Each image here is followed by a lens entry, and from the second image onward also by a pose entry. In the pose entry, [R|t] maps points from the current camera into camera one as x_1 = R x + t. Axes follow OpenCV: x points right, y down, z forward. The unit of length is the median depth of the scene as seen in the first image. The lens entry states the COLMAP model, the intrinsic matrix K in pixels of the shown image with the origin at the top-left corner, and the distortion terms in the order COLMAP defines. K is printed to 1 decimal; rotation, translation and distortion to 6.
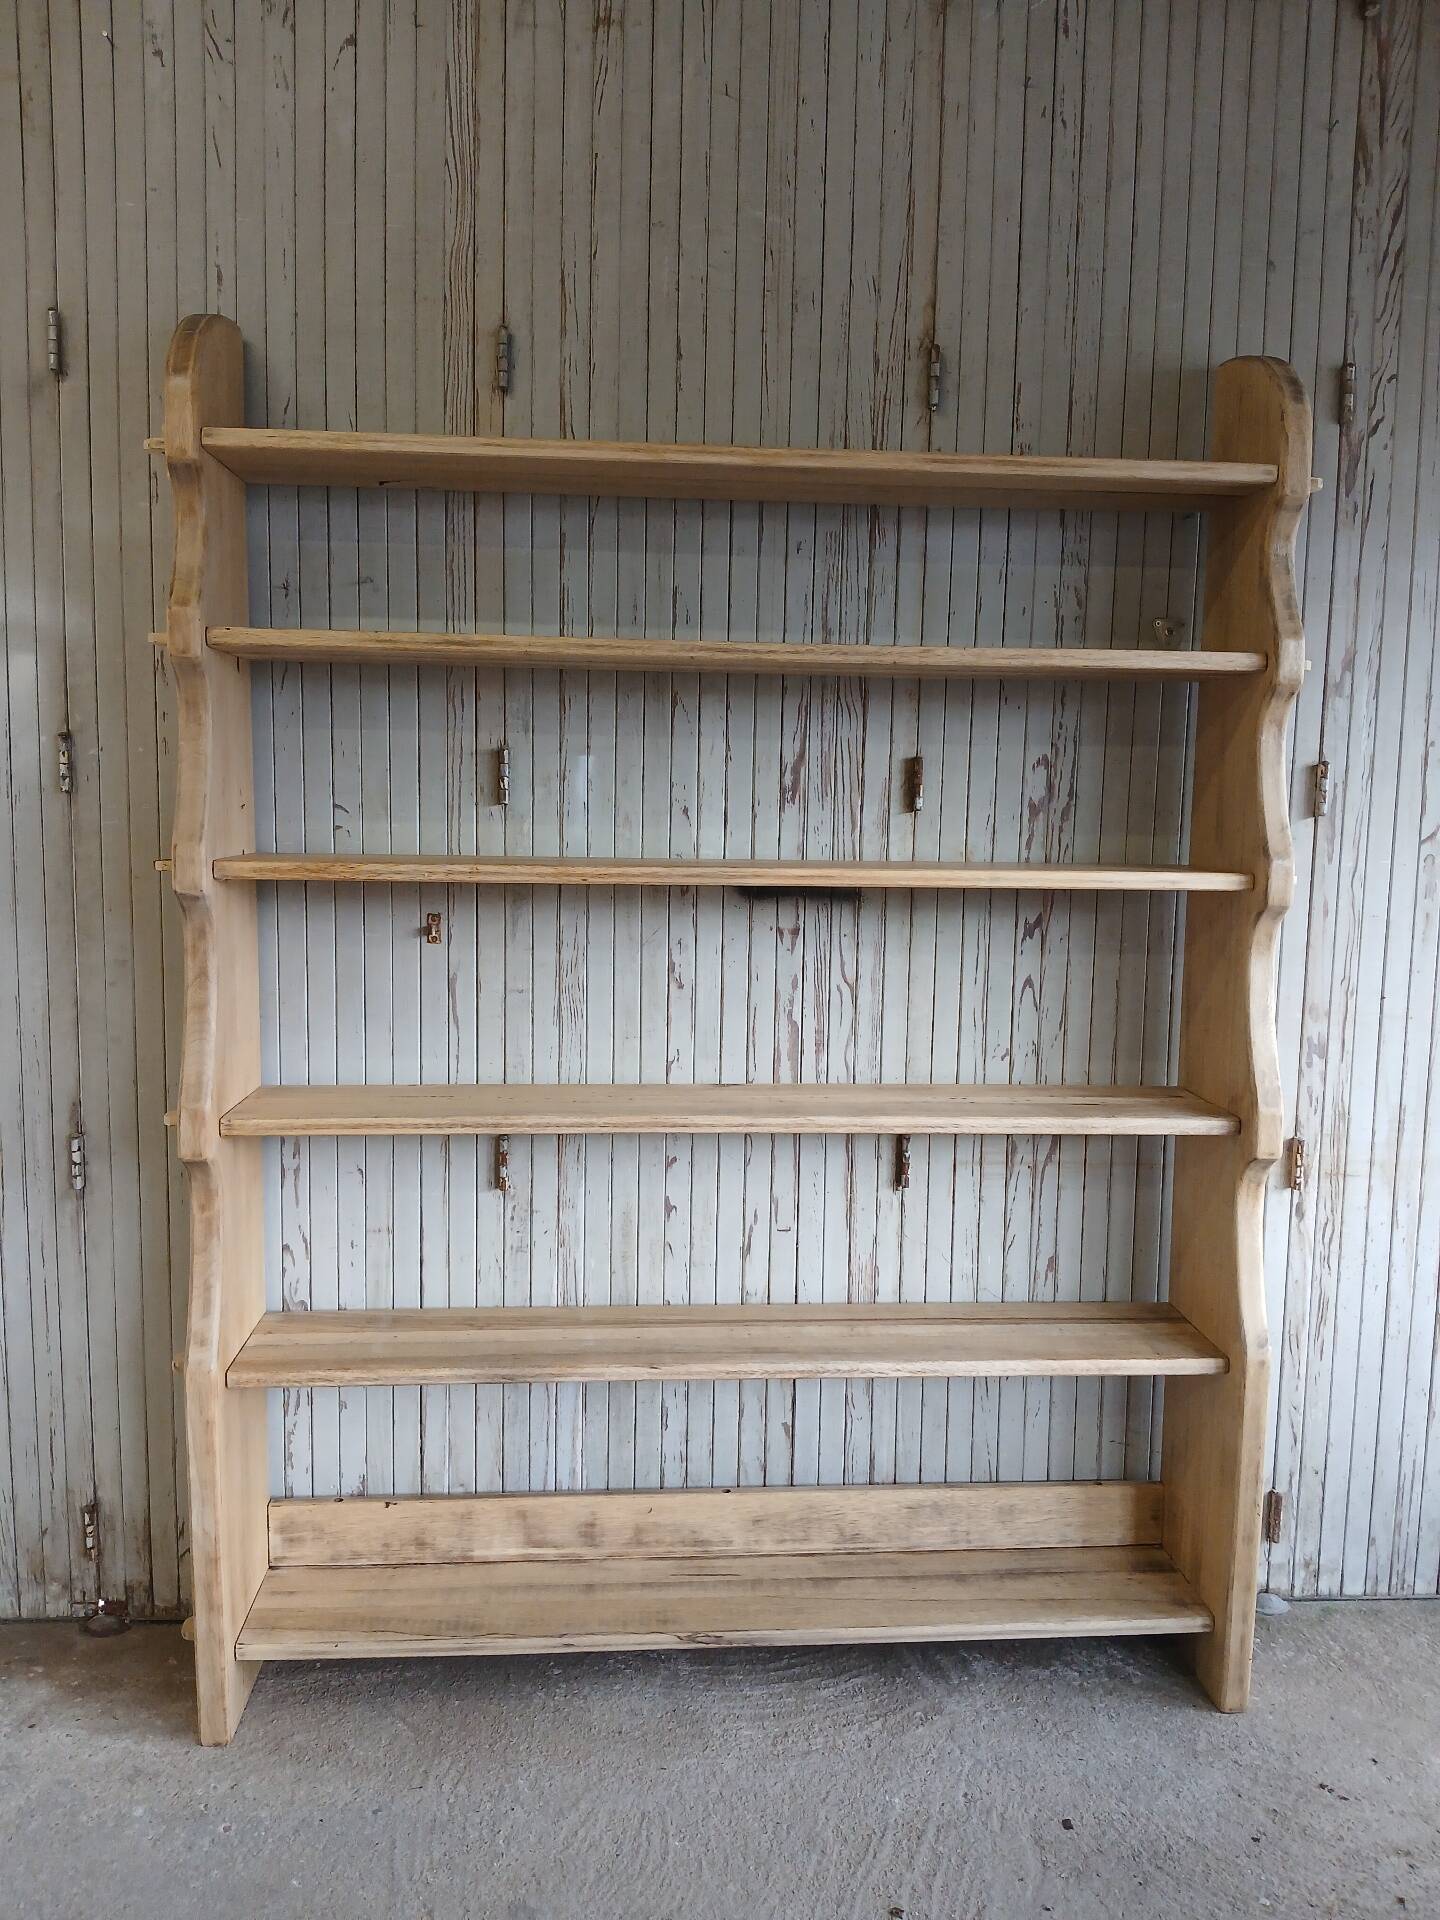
lens RADIAL K [[1473.1, 0, 721.3], [0, 1473.1, 953.9], [0, 0, 1]] dist [0.098298, -0.218502]
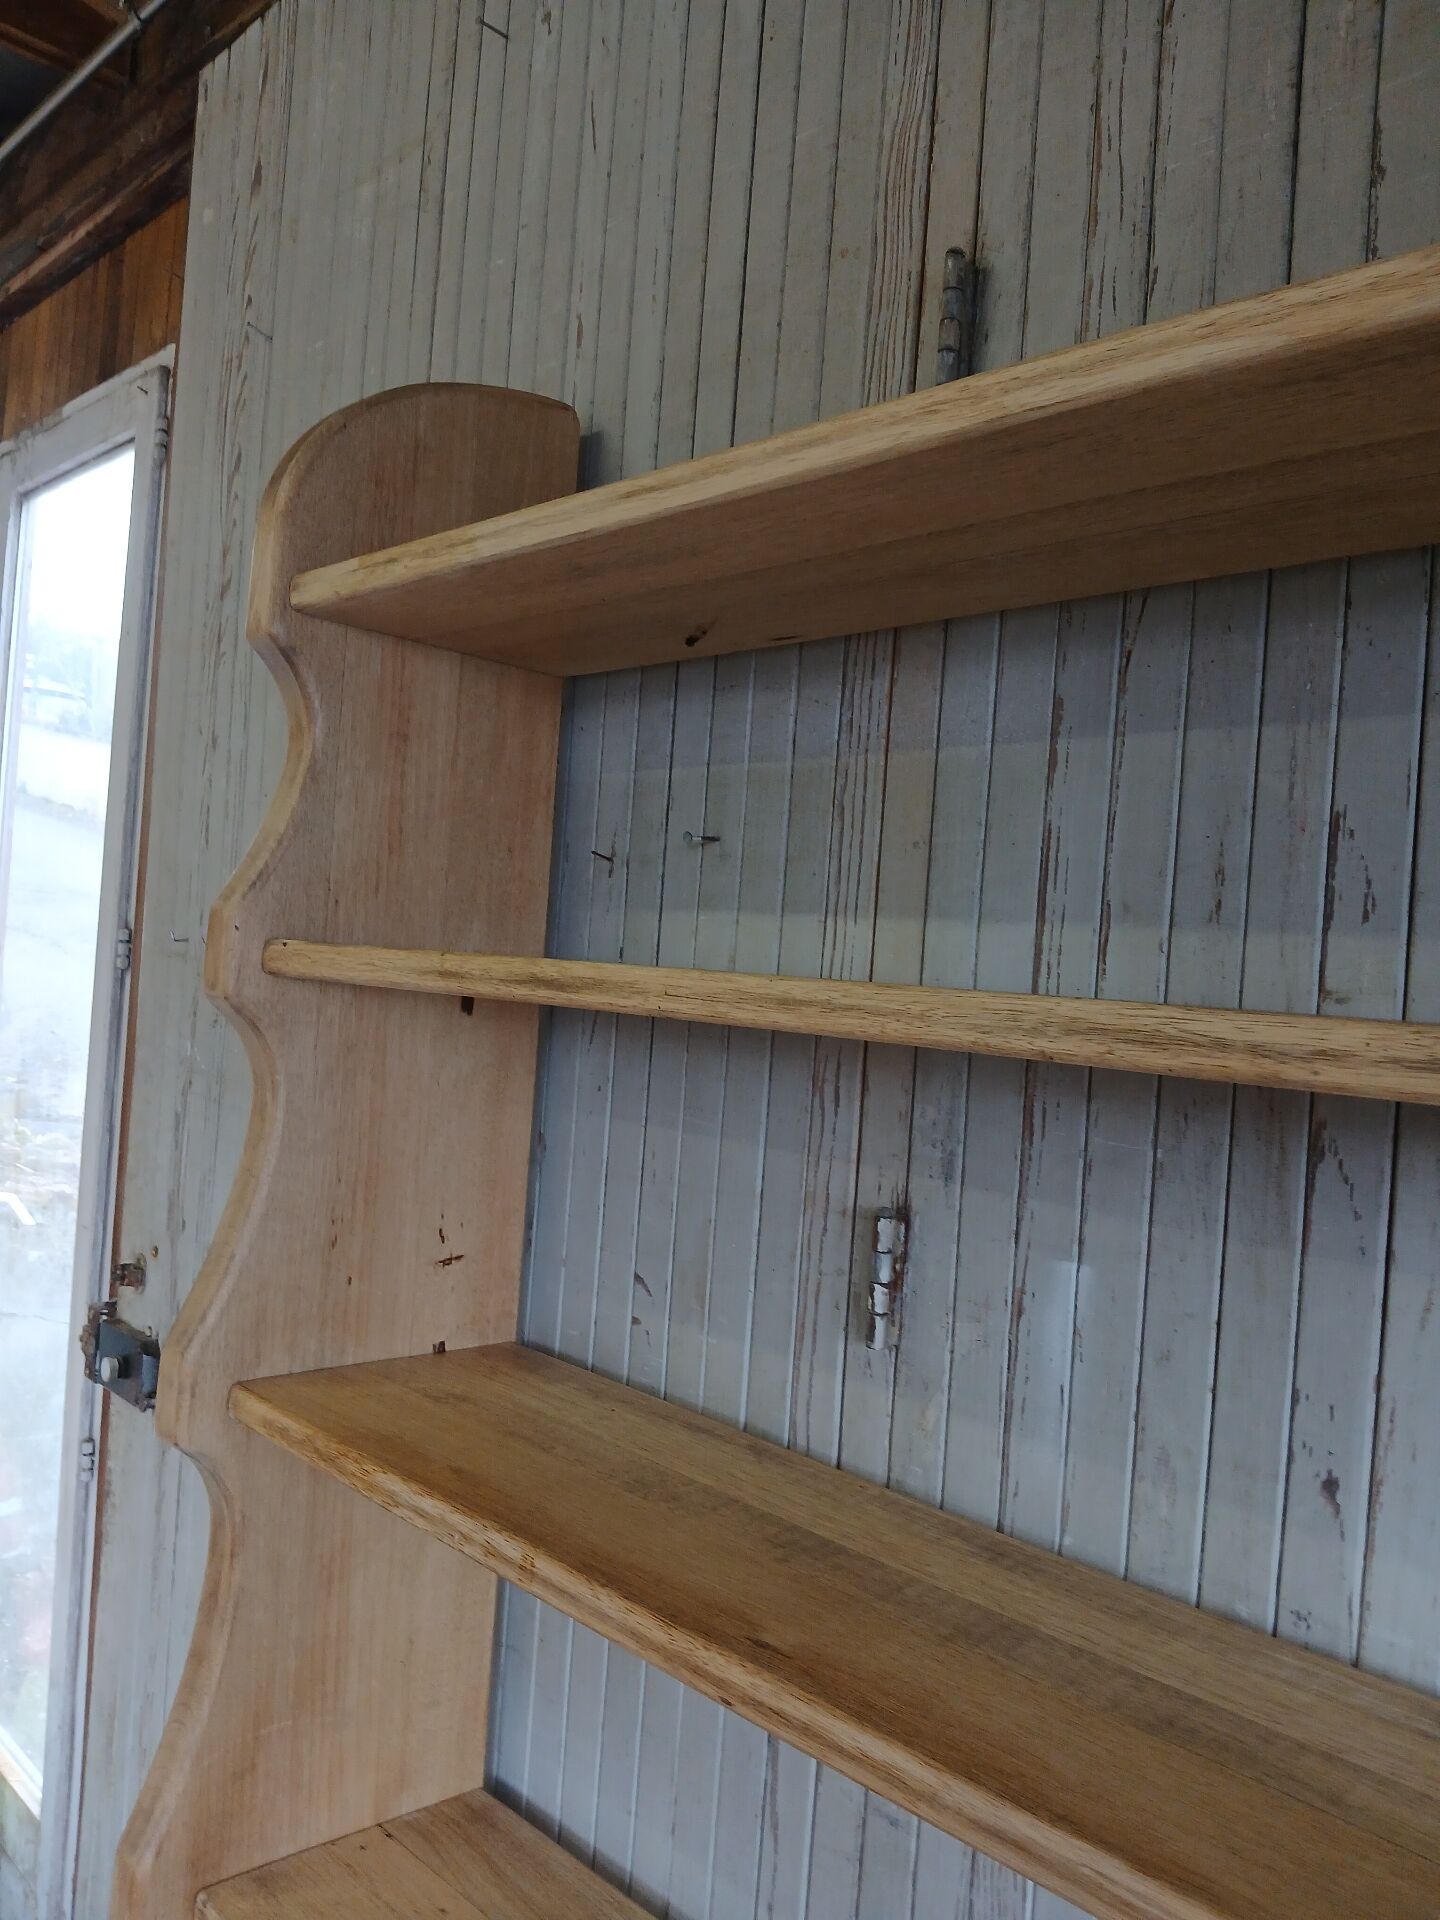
lens RADIAL K [[1473.1, 0, 721.3], [0, 1473.1, 953.9], [0, 0, 1]] dist [0.098298, -0.218502]
pose [[0.638274, 0.020043, -0.769548, 0.139547], [-0.148639, 0.984058, -0.097653, -0.161238], [0.755323, 0.176714, 0.631078, 0.679772]]
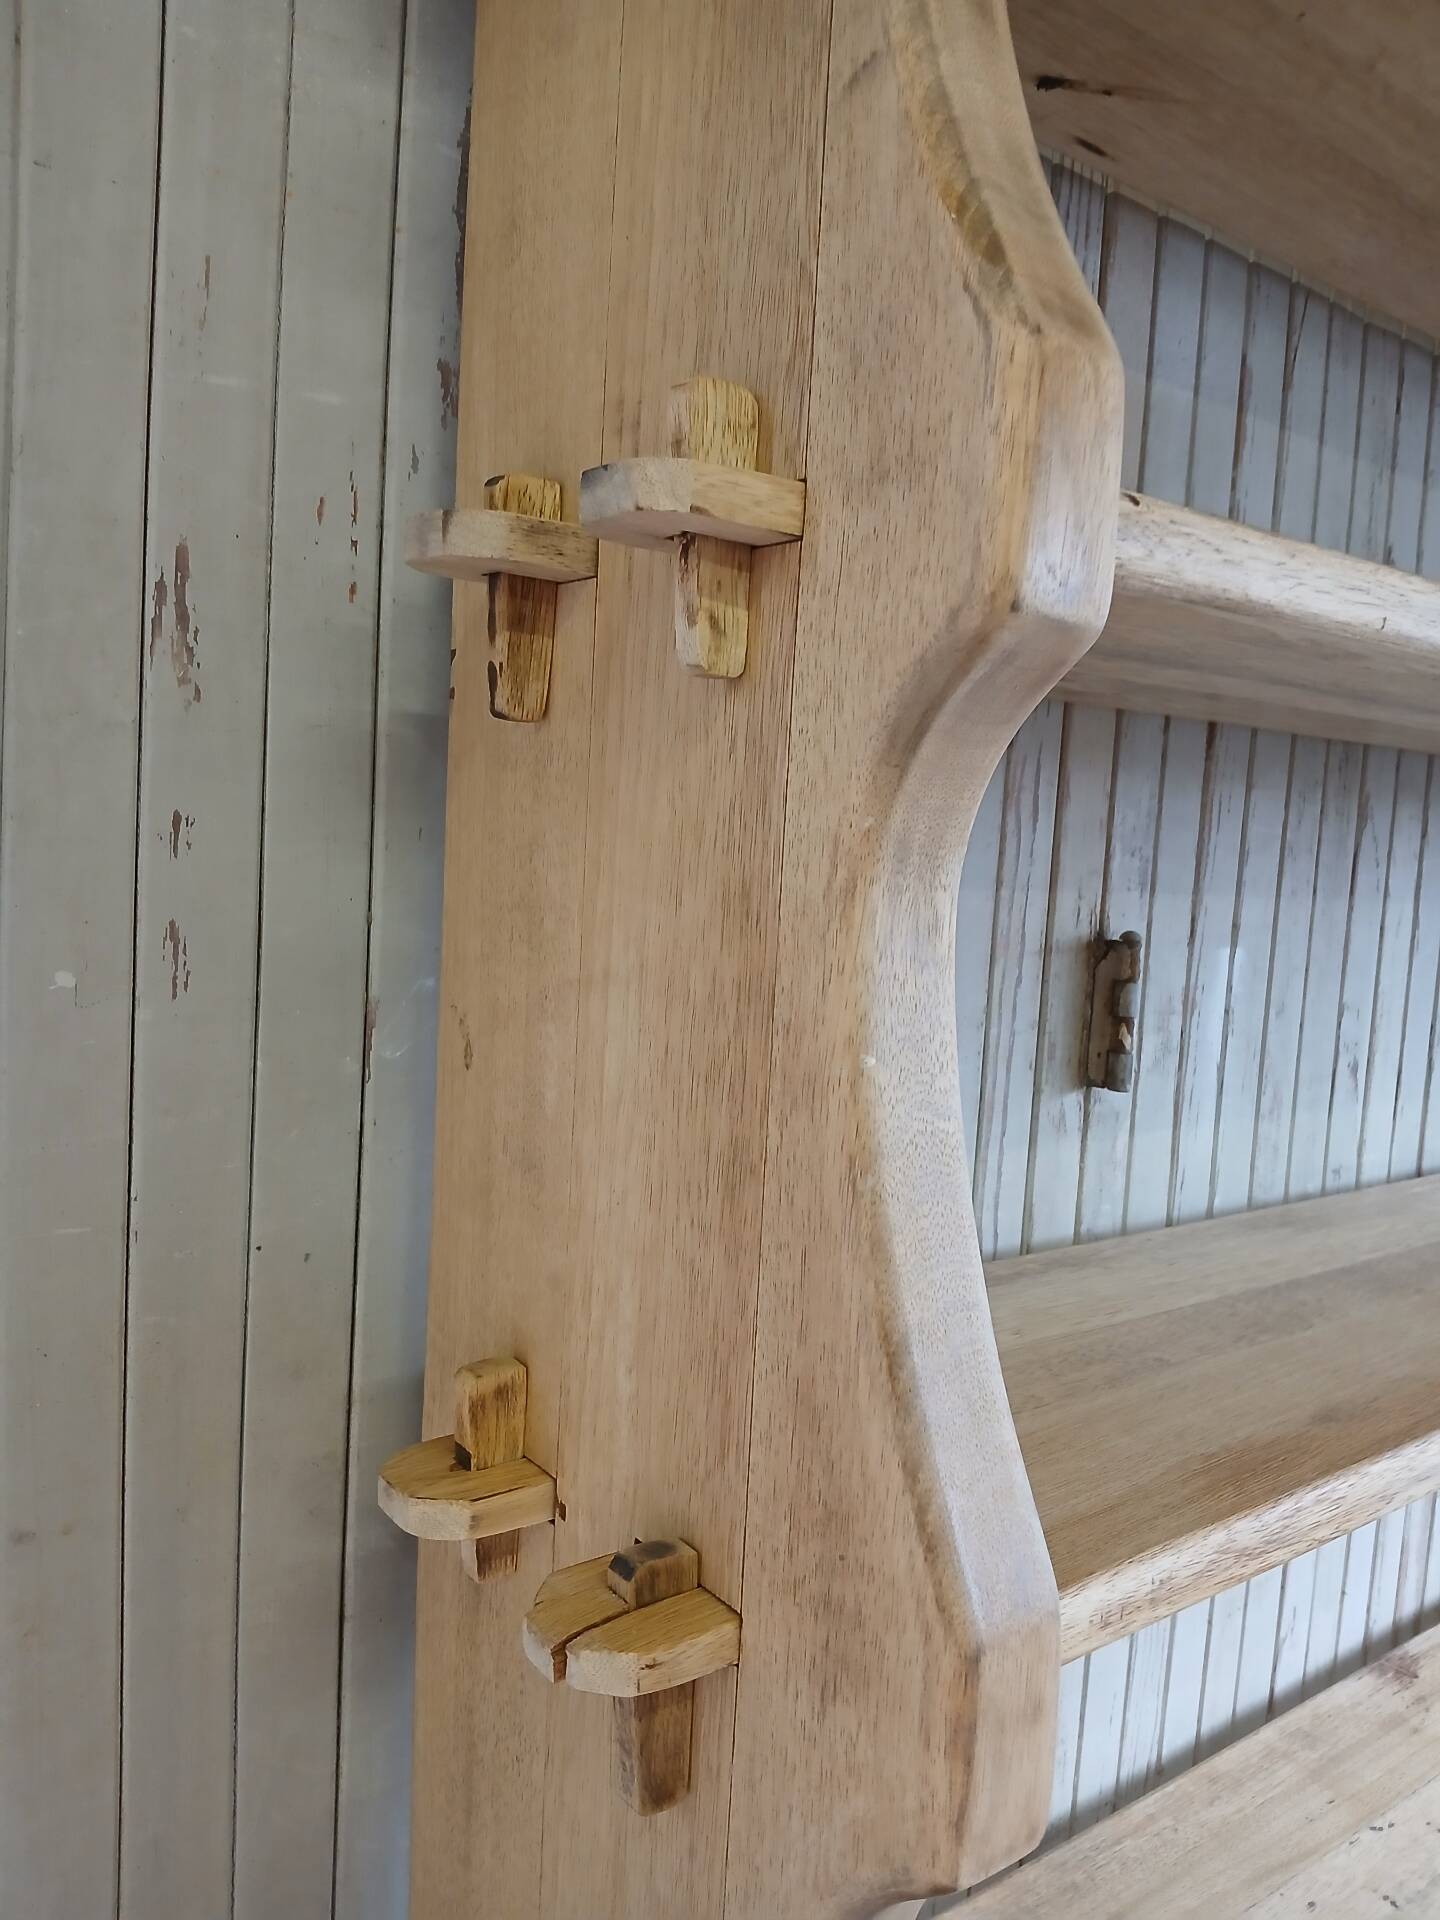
lens RADIAL K [[1482.4, 0, 720.0], [0, 1482.4, 960.0], [0, 0, 1]] dist [0.082599, -0.198574]
pose [[0.835659, -0.021382, 0.548832, -0.421261], [0.021541, 0.999749, 0.006151, -0.136407], [-0.548825, 0.006682, 0.835910, 0.742963]]
